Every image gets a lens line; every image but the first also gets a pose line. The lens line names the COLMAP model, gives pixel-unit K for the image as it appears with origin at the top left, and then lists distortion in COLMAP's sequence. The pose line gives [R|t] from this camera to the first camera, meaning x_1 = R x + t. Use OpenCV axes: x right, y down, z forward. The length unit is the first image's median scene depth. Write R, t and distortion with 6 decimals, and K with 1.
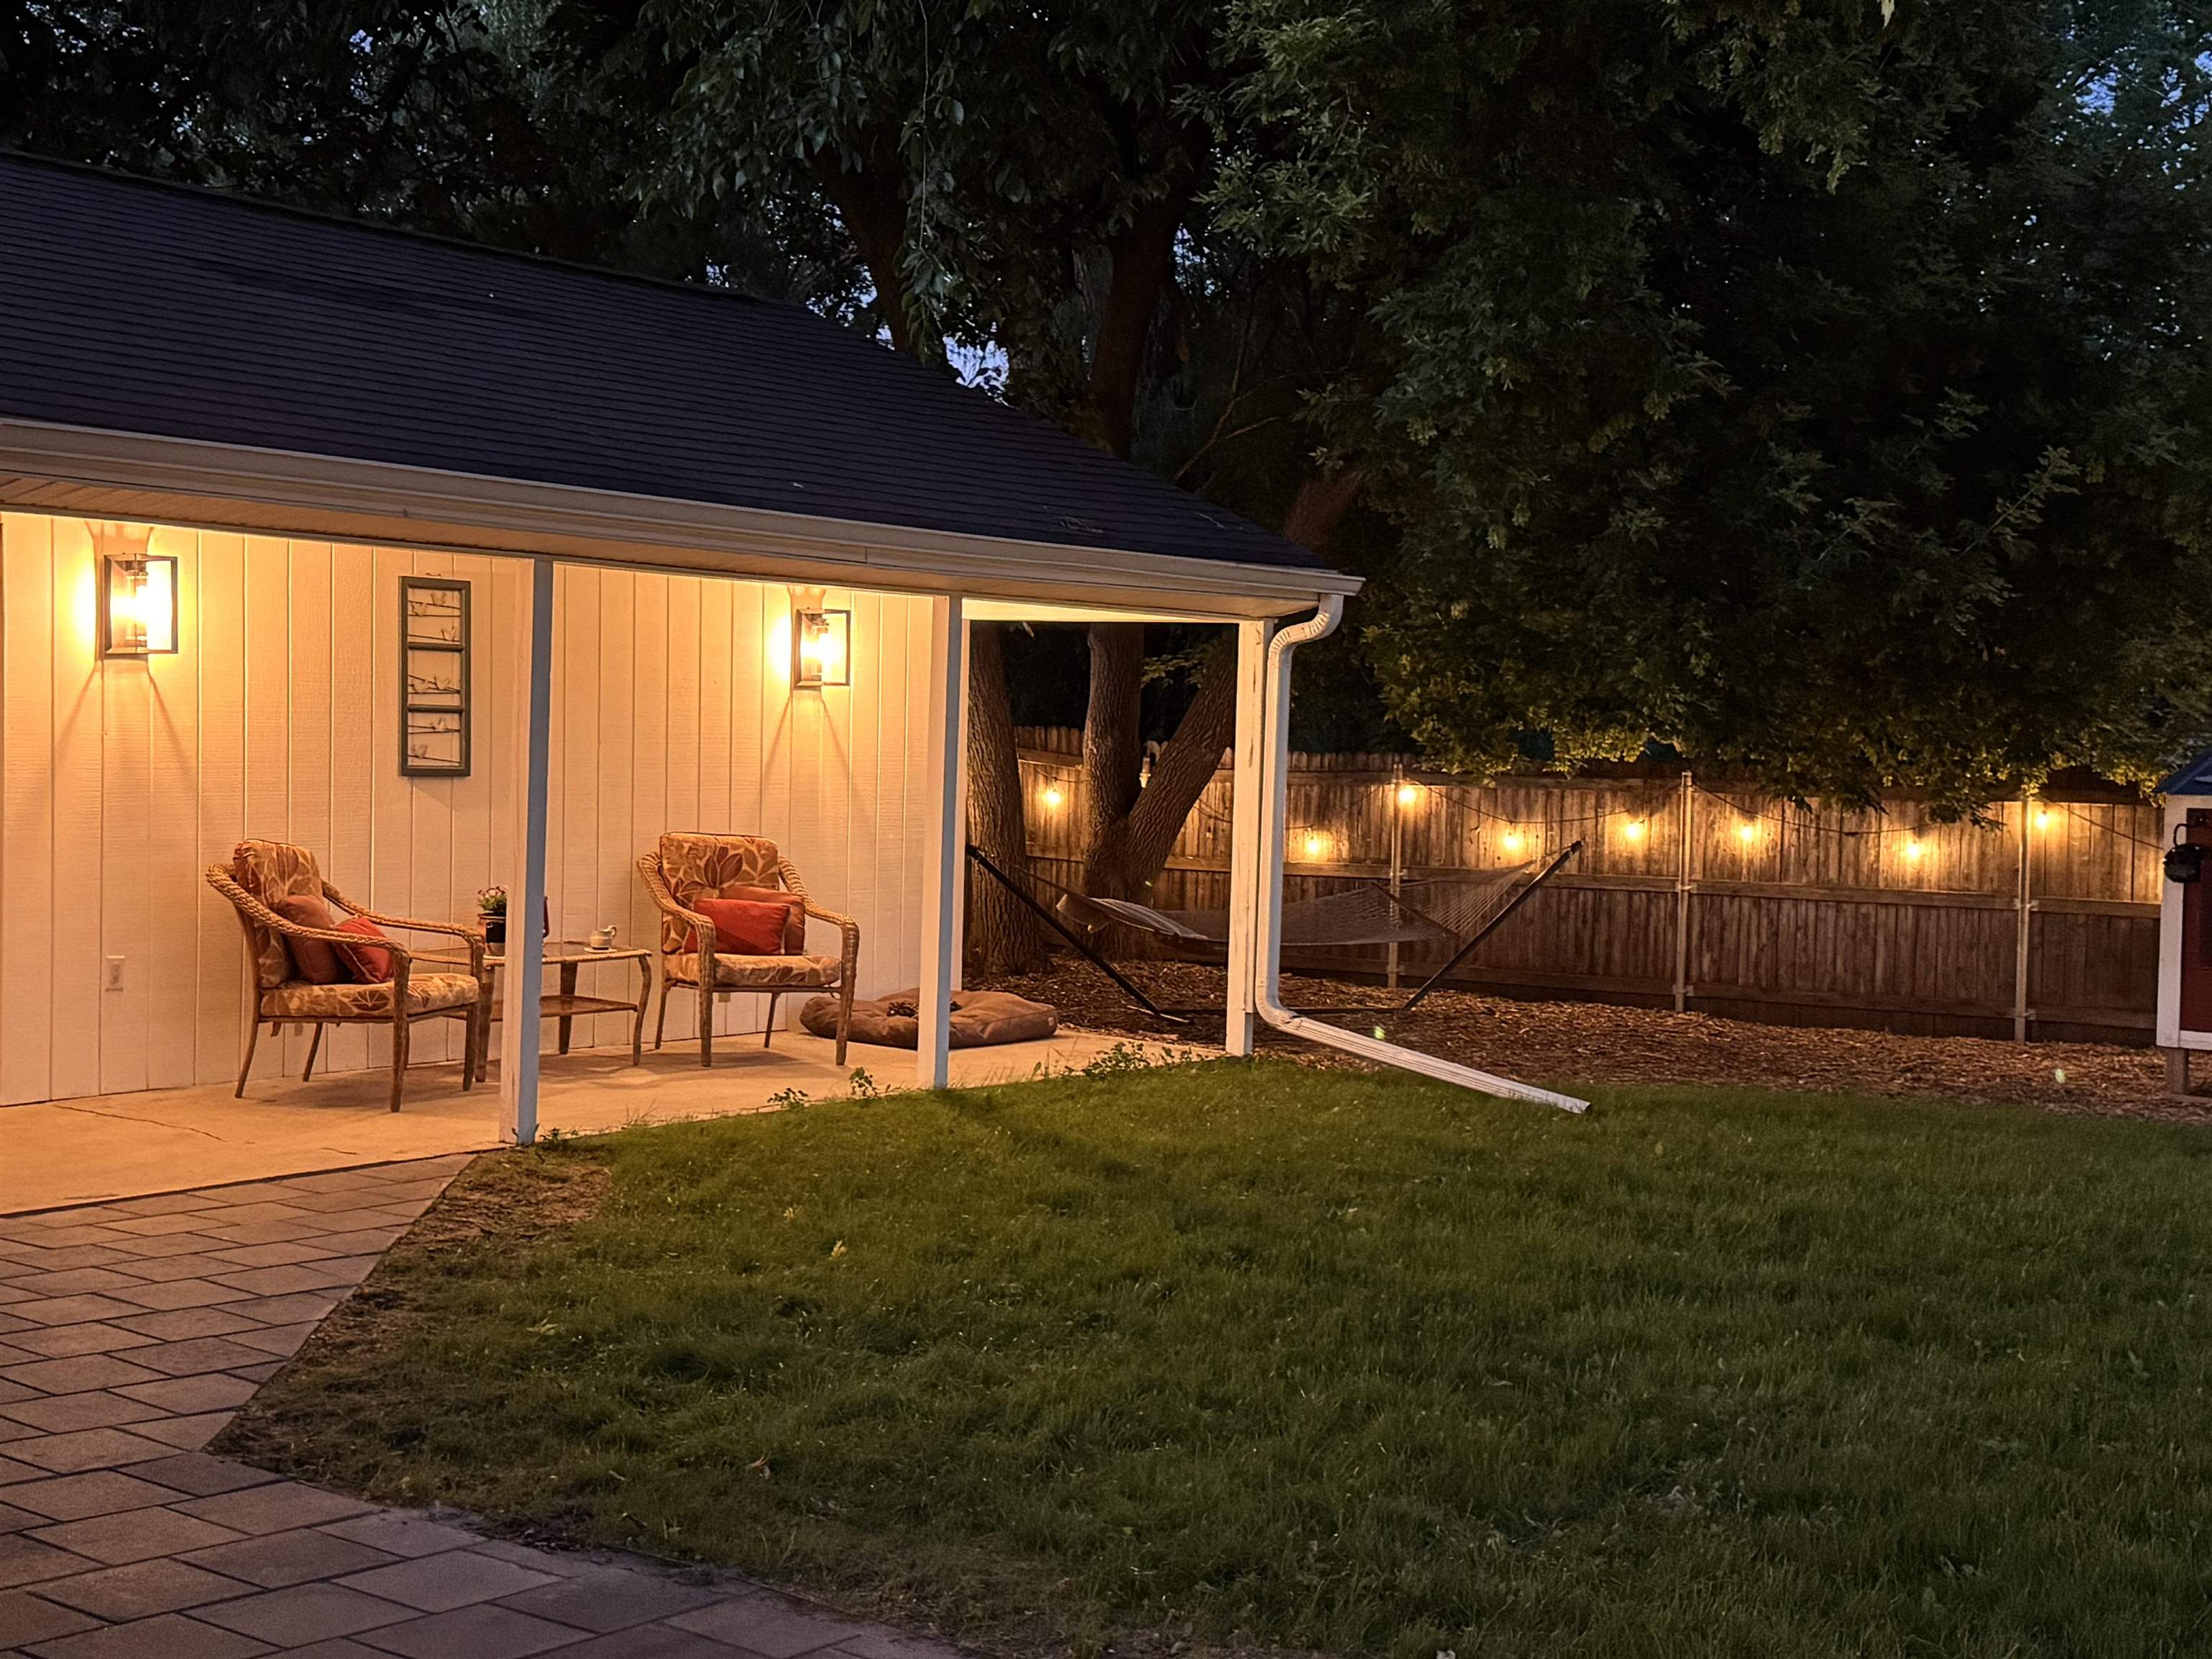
lens RADIAL K [[2961.5, 0, 1106.0], [0, 2961.5, 829.5], [0, 0, 1]] dist [0.082954, -0.011723]
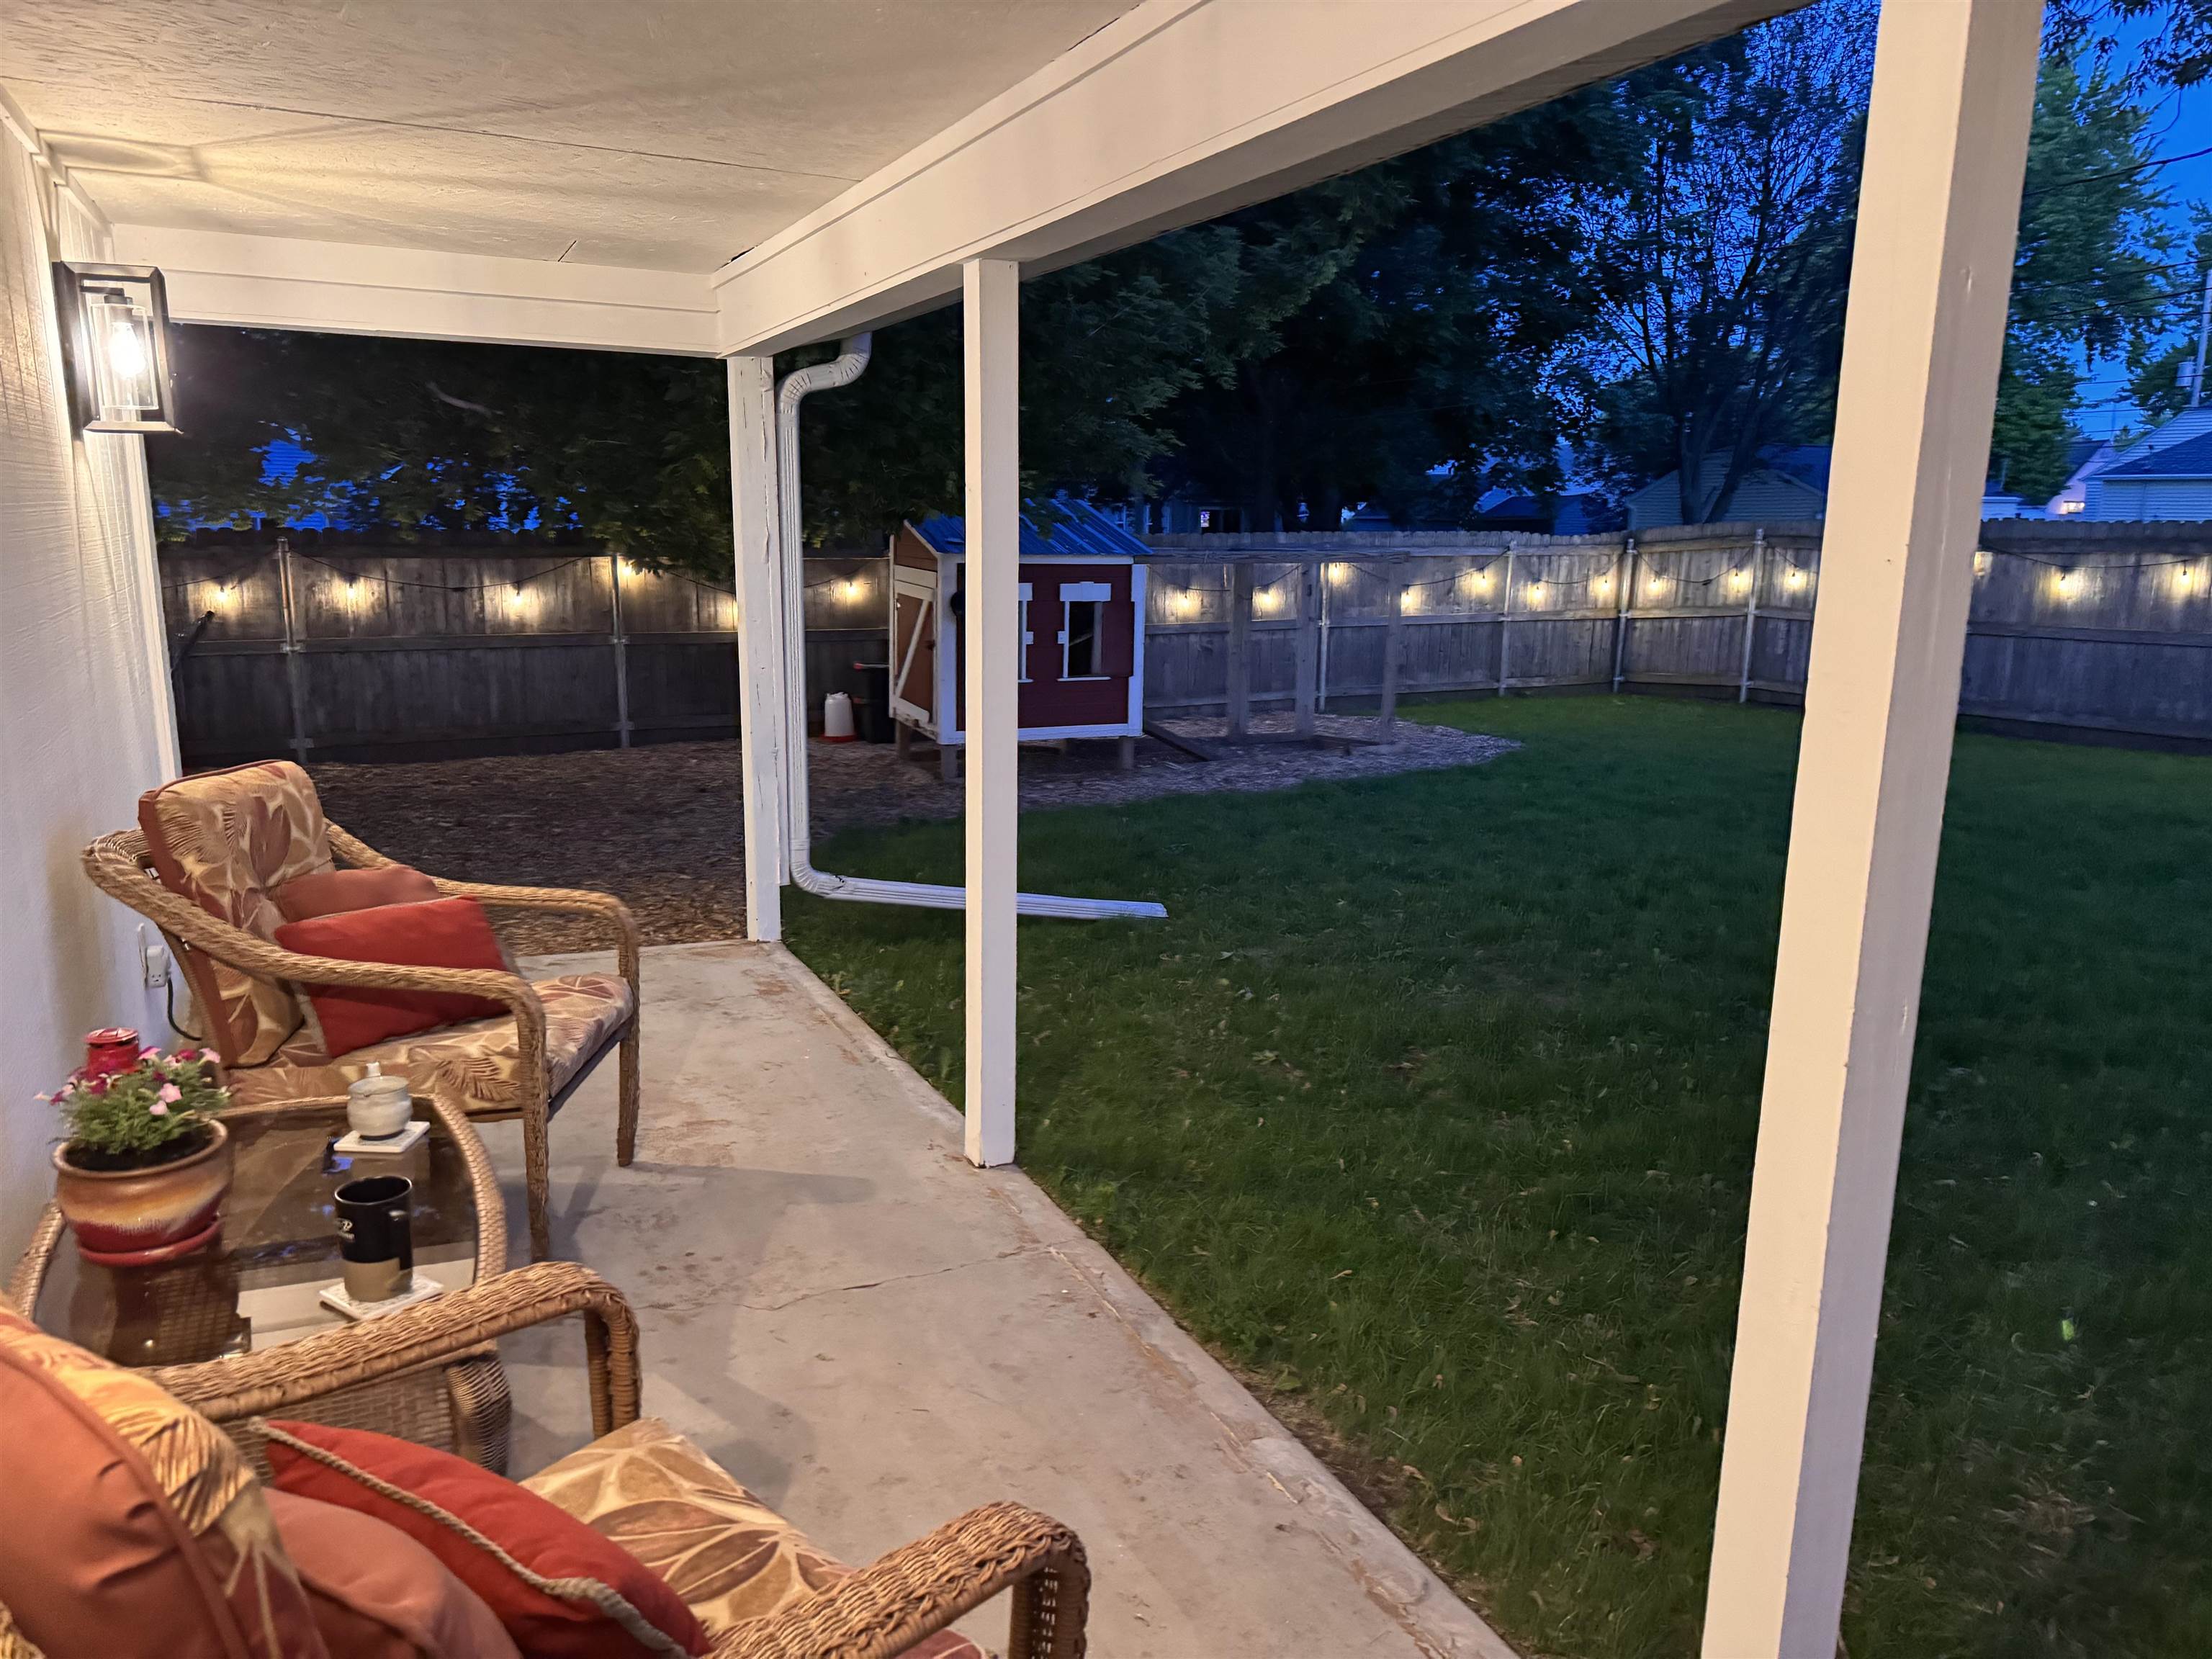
lens RADIAL K [[1540.9, 0, 1104.8], [0, 1540.9, 838.2], [0, 0, 1]] dist [0.078643, -0.133123]
pose [[0.461147, -0.195992, 0.865408, -0.183059], [0.029983, 0.978186, 0.205556, -0.021749], [-0.886817, -0.068844, 0.456964, 0.518824]]
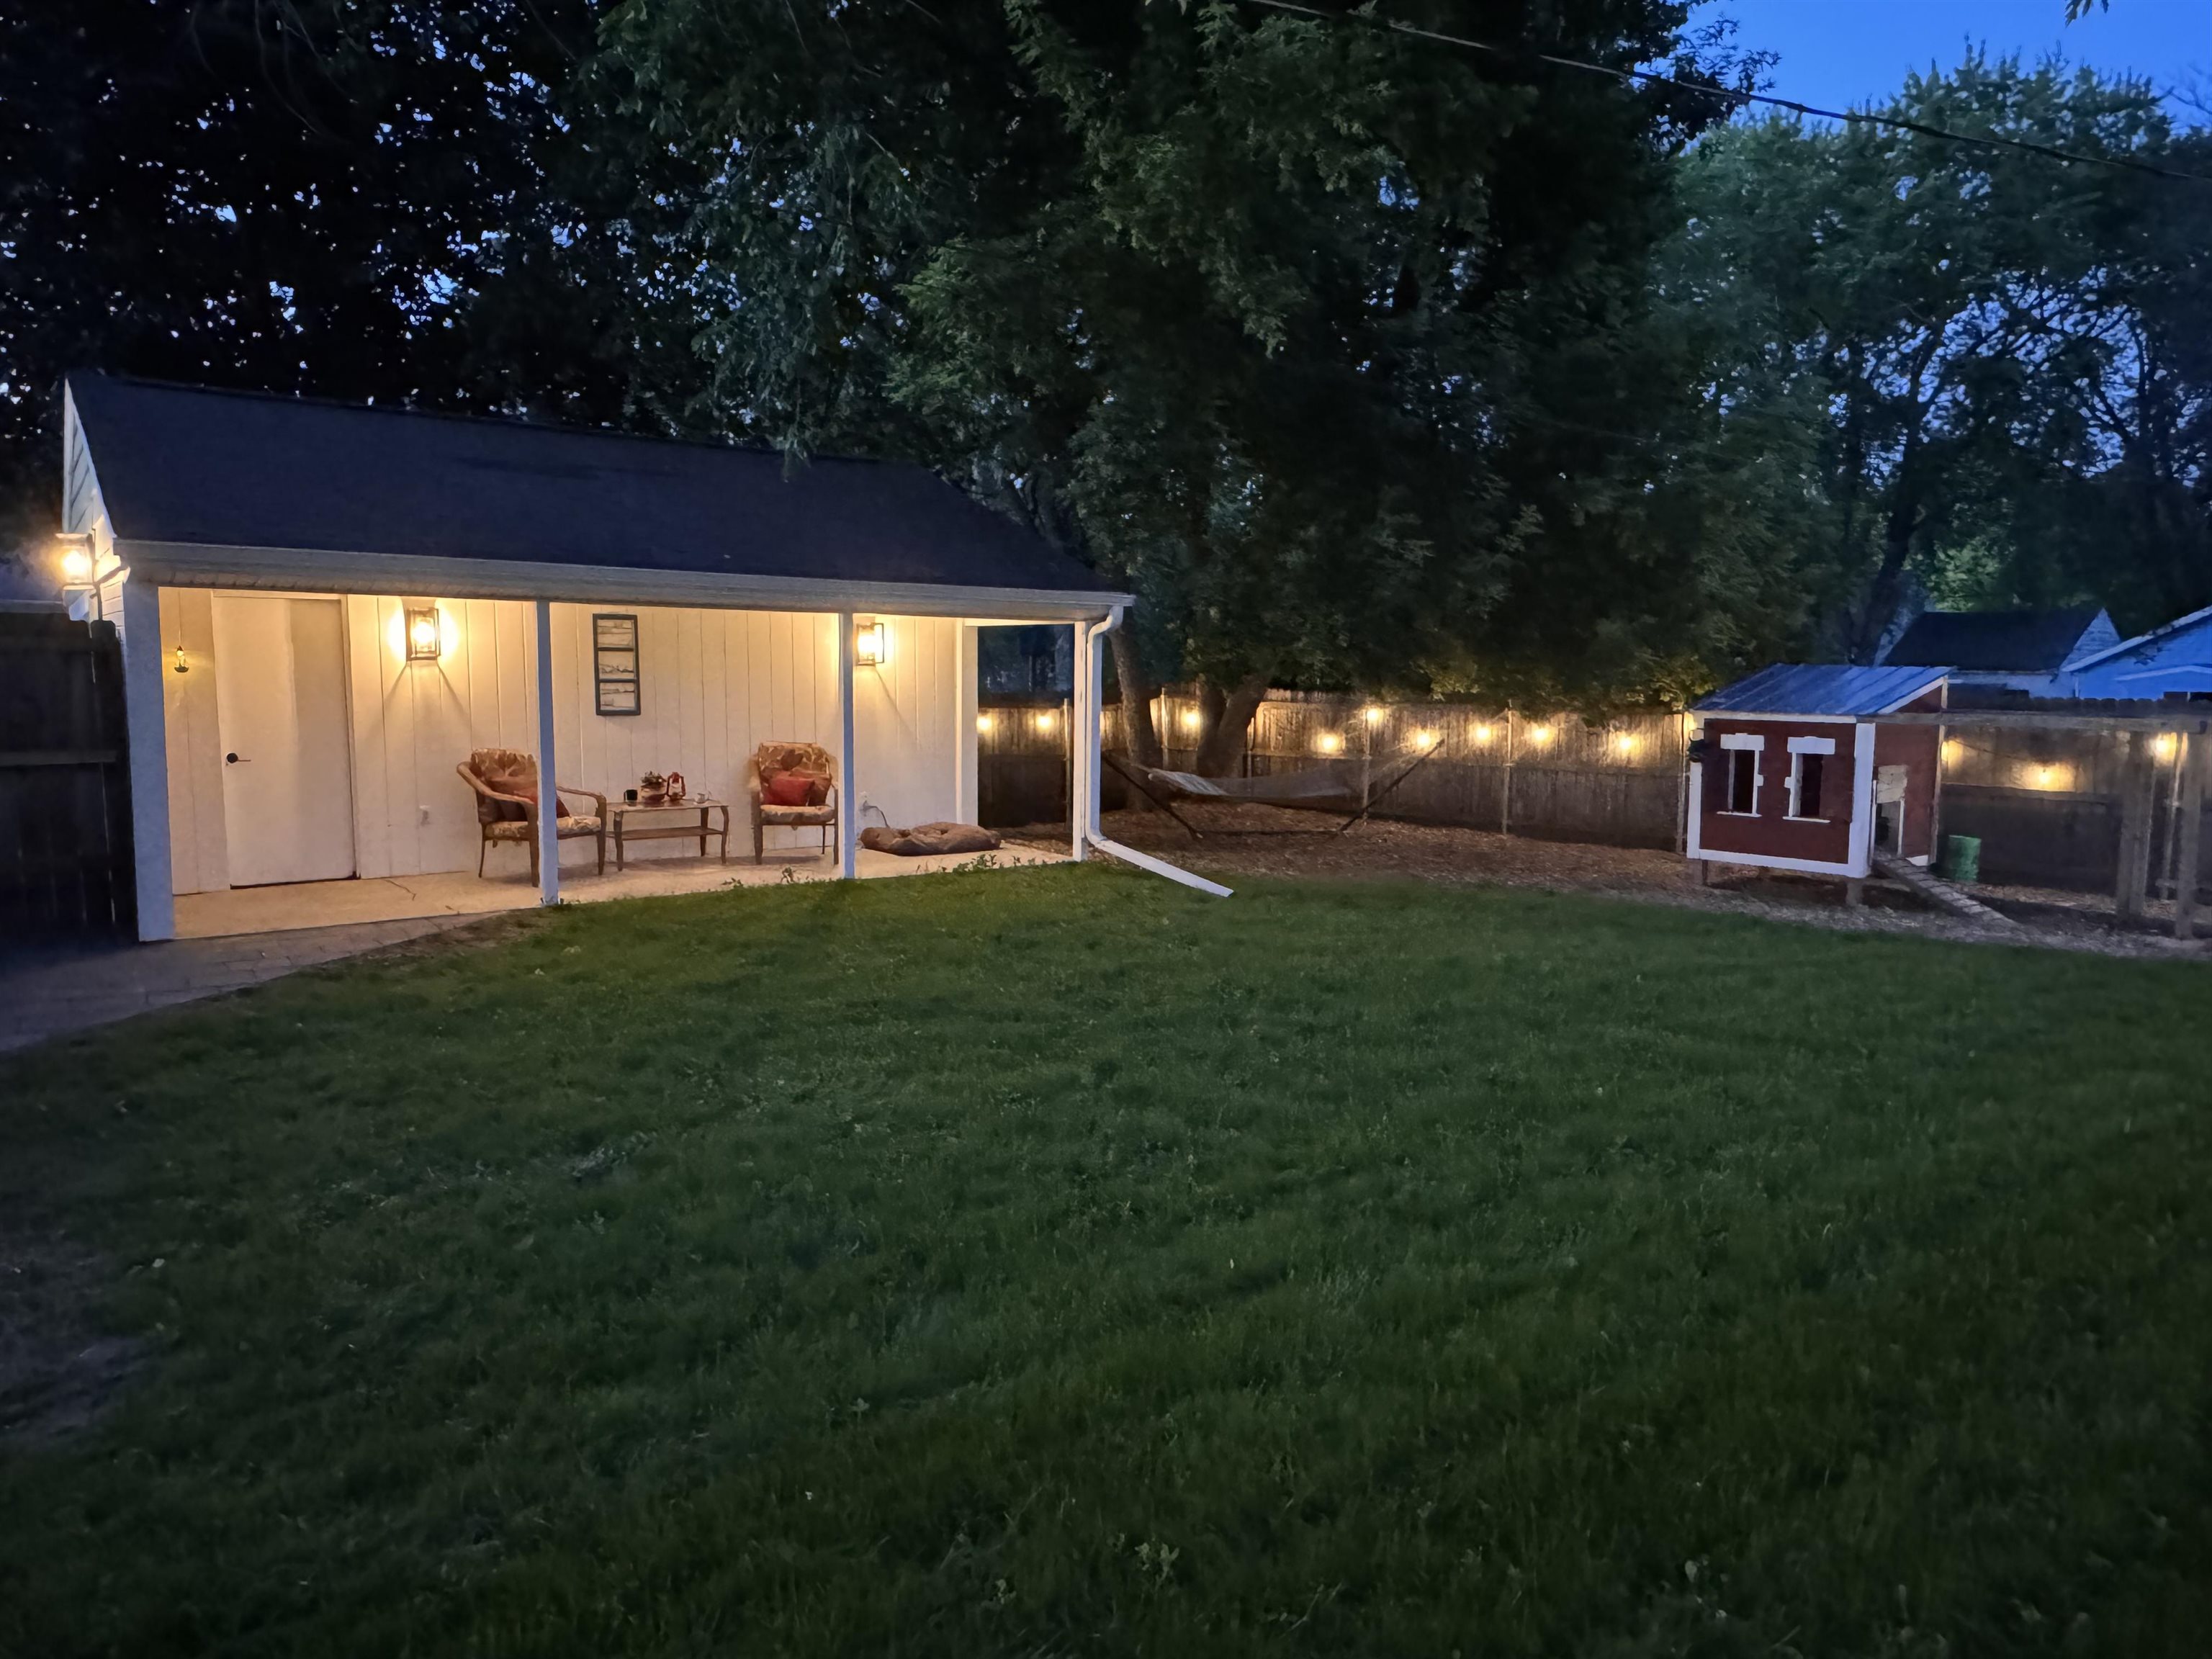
lens RADIAL K [[1445.9, 0, 1106.0], [0, 1445.9, 829.5], [0, 0, 1]] dist [0.002712, -0.002811]
pose [[0.962882, 0.007459, -0.269821, 0.213129], [0.010536, 0.997818, 0.065181, -0.000753], [0.269718, -0.065604, 0.960702, 0.099871]]
